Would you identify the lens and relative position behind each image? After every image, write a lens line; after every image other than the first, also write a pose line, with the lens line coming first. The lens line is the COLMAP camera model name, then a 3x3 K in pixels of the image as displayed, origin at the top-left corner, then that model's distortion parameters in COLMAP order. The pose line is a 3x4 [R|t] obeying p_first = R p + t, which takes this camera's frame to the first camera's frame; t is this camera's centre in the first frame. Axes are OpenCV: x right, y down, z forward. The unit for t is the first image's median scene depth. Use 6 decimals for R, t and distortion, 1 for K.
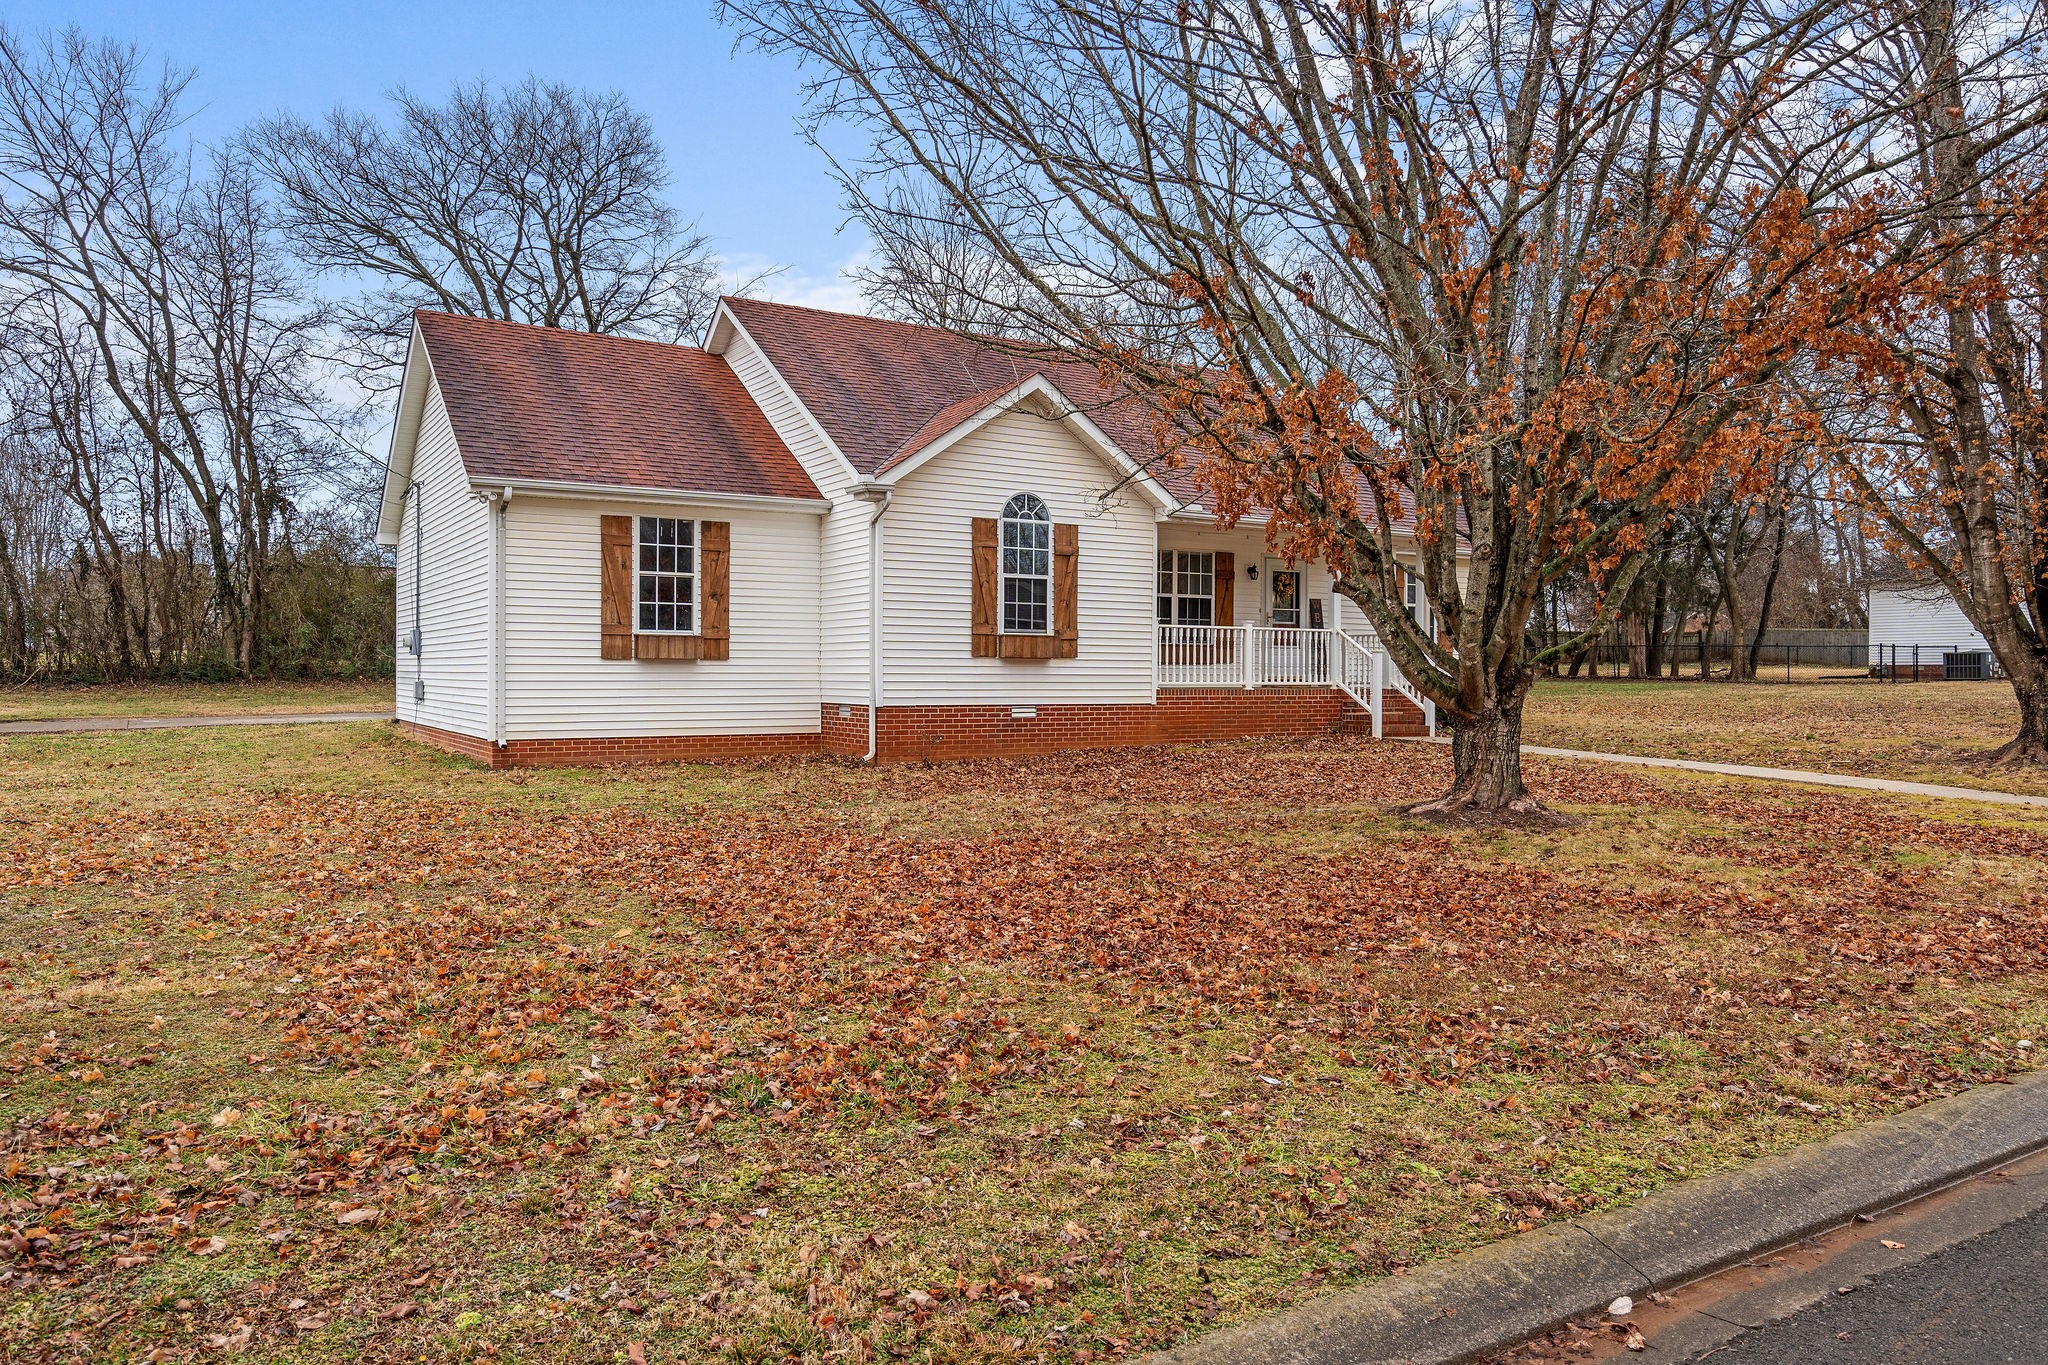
lens RADIAL K [[1355.0, 0, 1007.9], [0, 1355.0, 675.3], [0, 0, 1]] dist [-0.008816, -0.000548]
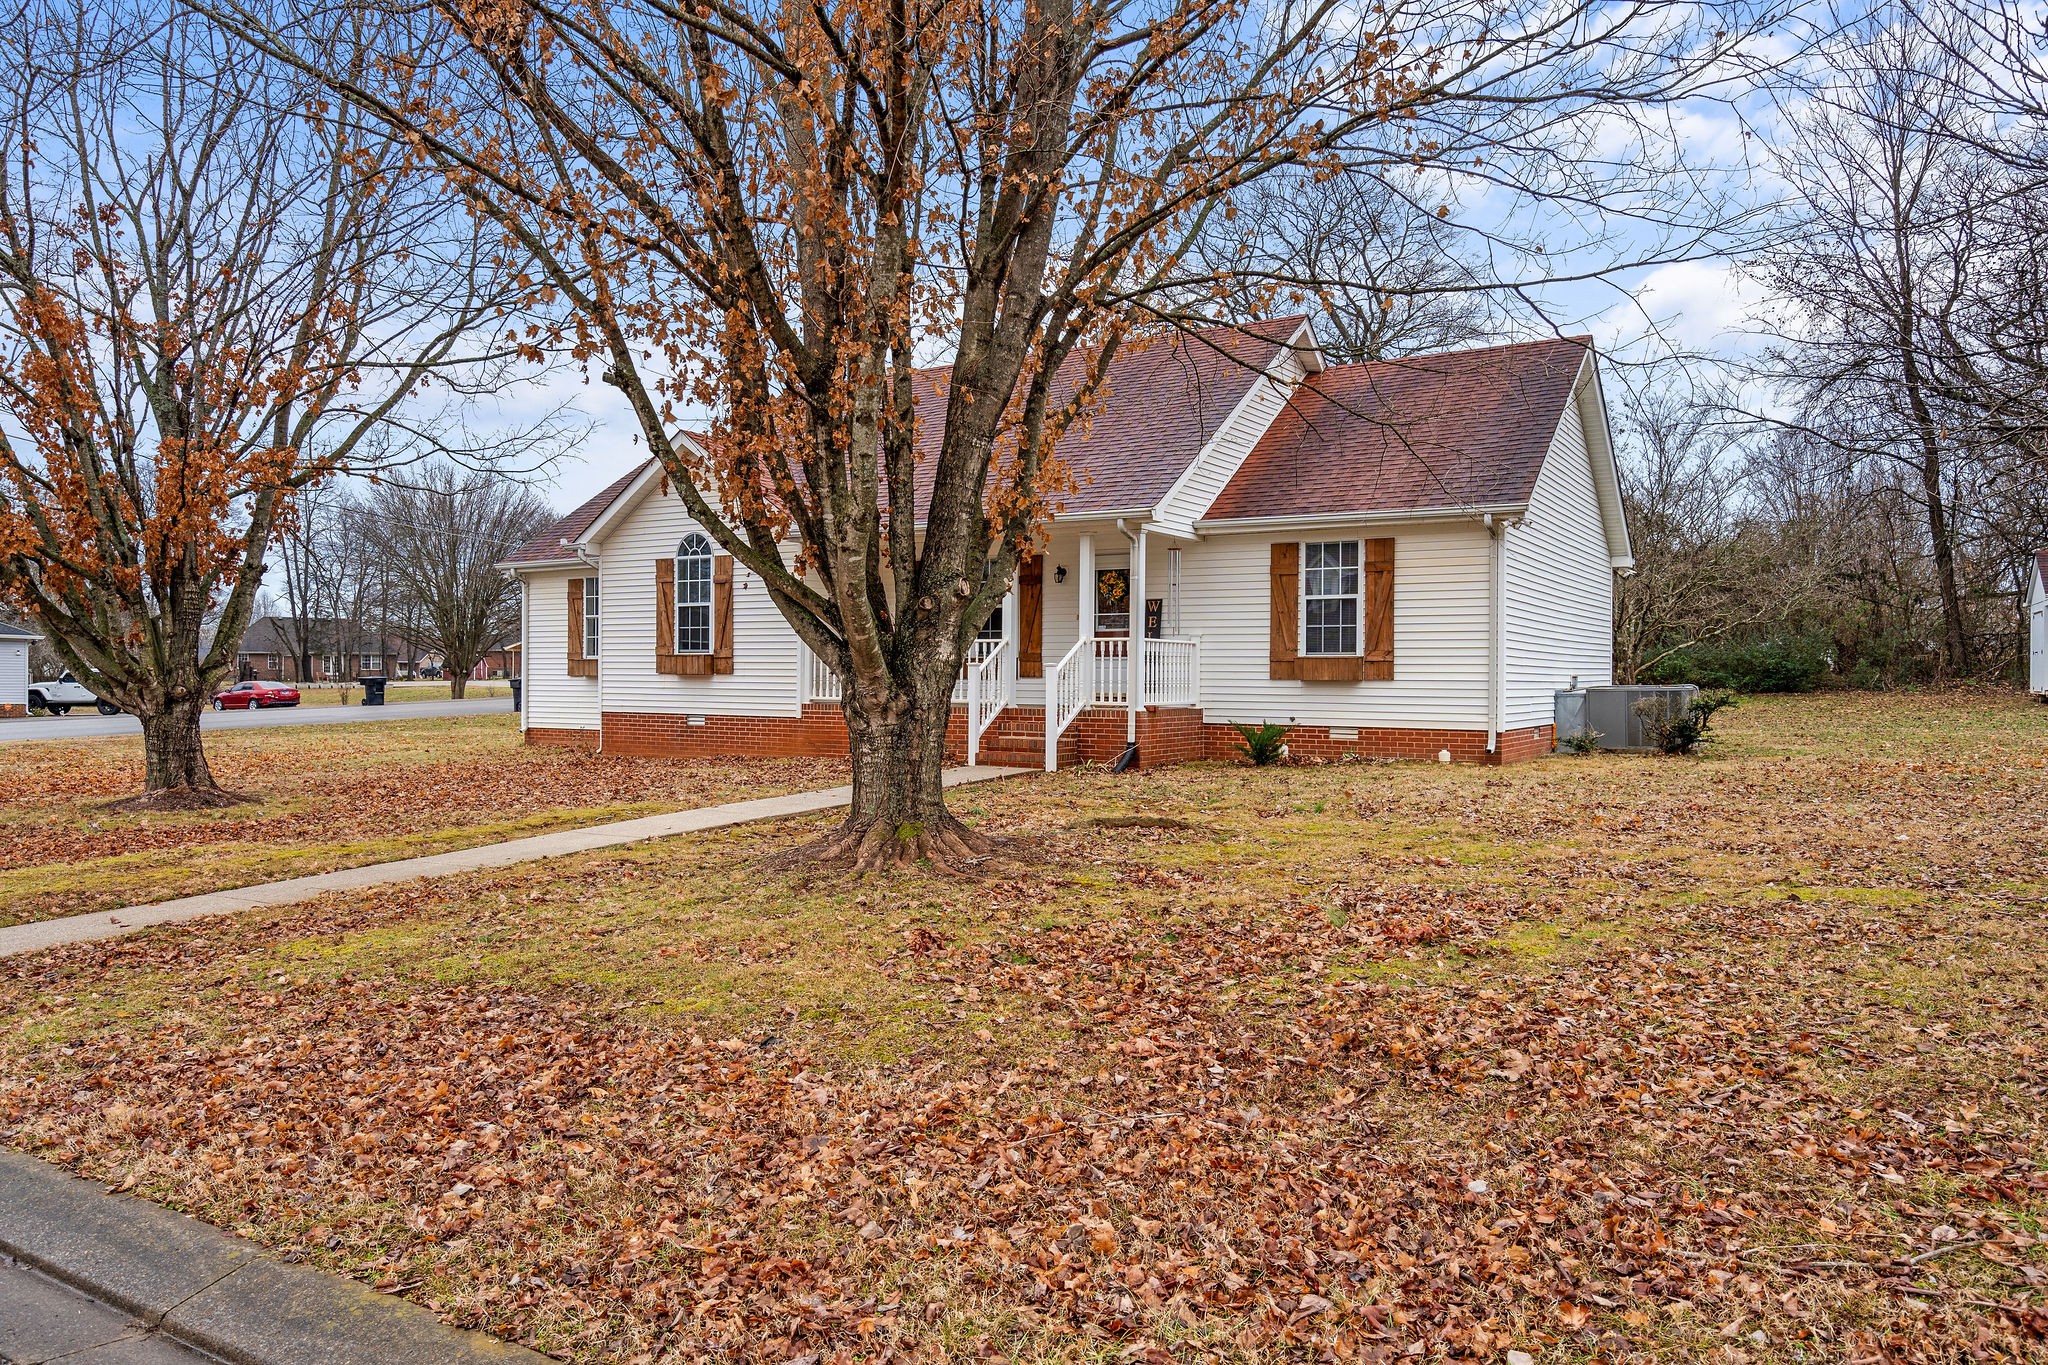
lens RADIAL K [[1355.0, 0, 1005.4], [0, 1355.0, 692.1], [0, 0, 1]] dist [-0.008816, -0.000548]
pose [[0.448664, 0.003575, -0.893694, 1.160096], [-0.010444, 0.999945, -0.001243, 0.001262], [0.893640, 0.009891, 0.448676, 0.708489]]
